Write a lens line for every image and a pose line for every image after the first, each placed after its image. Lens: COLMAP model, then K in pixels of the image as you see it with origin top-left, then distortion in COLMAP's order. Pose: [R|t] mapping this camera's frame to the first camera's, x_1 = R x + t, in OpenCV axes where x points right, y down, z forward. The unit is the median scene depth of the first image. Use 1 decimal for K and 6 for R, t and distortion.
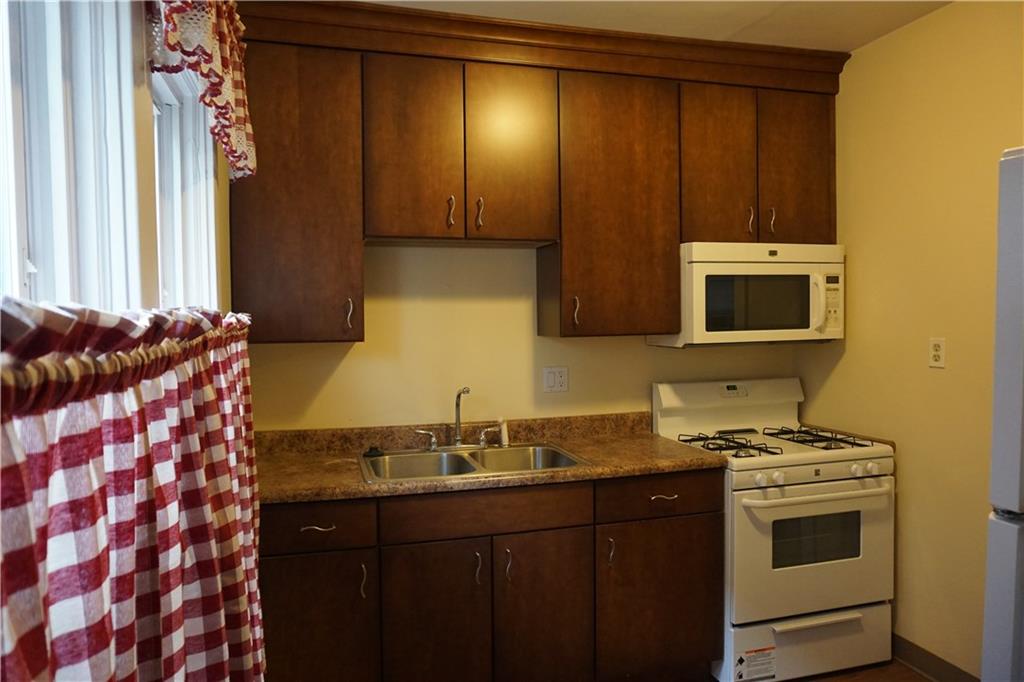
lens RADIAL K [[683.5, 0, 512.0], [0, 683.5, 341.0], [0, 0, 1]] dist [-0.058250, 0.044554]
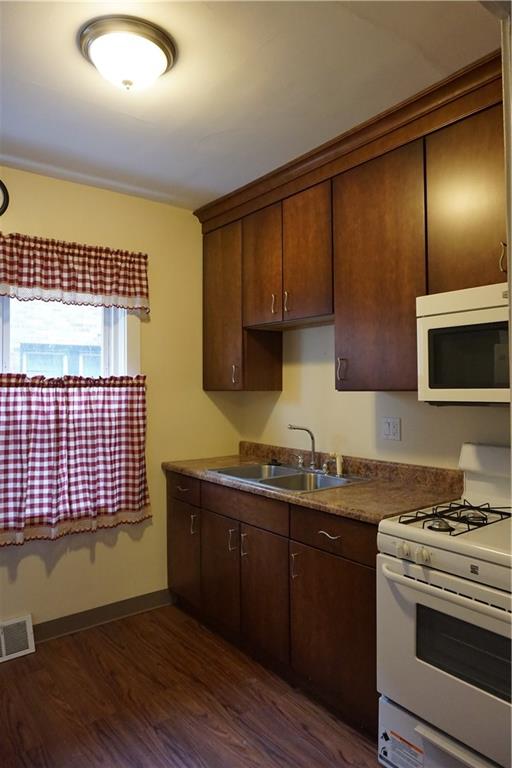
lens RADIAL K [[512.6, 0, 262.9], [0, 512.6, 382.6], [0, 0, 1]] dist [-0.058250, 0.044554]
pose [[0.375818, 0.005571, -0.926677, 0.857631], [-0.032362, 0.999451, -0.007117, -0.009854], [0.926128, 0.032664, 0.375792, 0.517277]]
